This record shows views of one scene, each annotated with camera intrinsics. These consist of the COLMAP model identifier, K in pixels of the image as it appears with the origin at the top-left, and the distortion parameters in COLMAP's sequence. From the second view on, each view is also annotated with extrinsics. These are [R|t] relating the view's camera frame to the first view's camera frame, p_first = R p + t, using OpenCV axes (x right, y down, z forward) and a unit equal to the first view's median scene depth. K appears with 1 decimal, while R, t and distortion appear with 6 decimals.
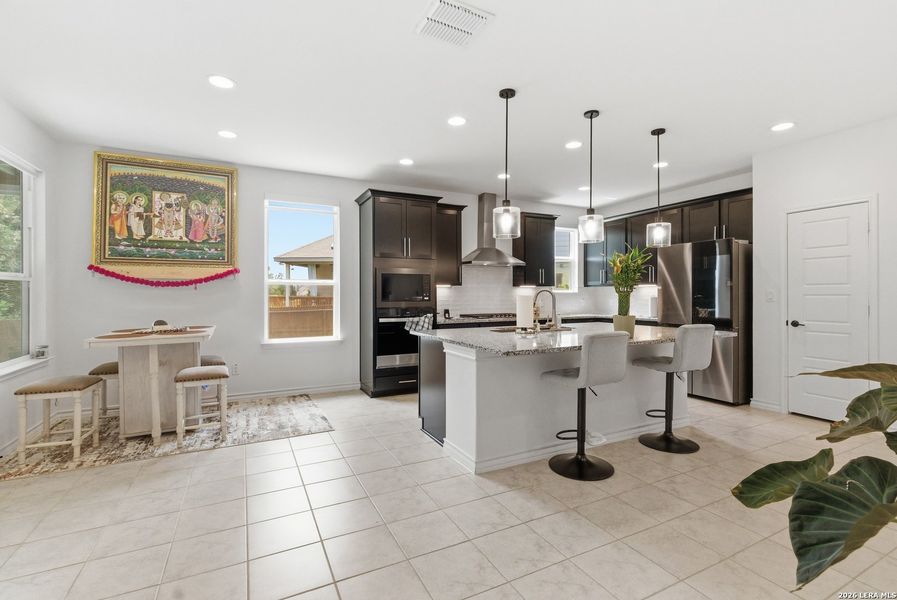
lens RADIAL K [[407.1, 0, 450.4], [0, 407.1, 295.3], [0, 0, 1]] dist [-0.004234, 0.000214]
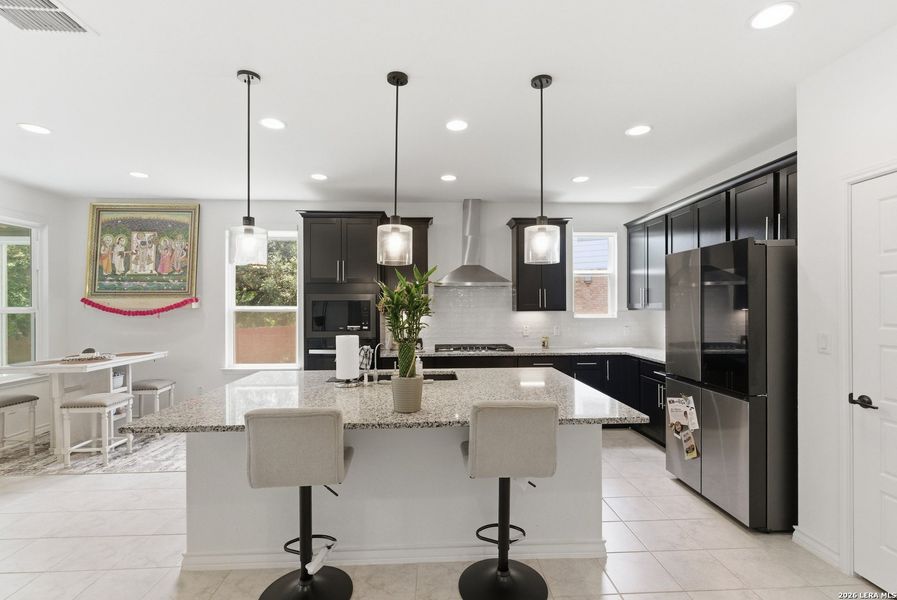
lens RADIAL K [[407.1, 0, 449.6], [0, 407.1, 305.7], [0, 0, 1]] dist [-0.004234, 0.000214]
pose [[0.914612, -0.001359, -0.404330, 0.548347], [0.000973, 0.999999, -0.001159, -0.045934], [0.404331, 0.000667, 0.914612, 0.314868]]
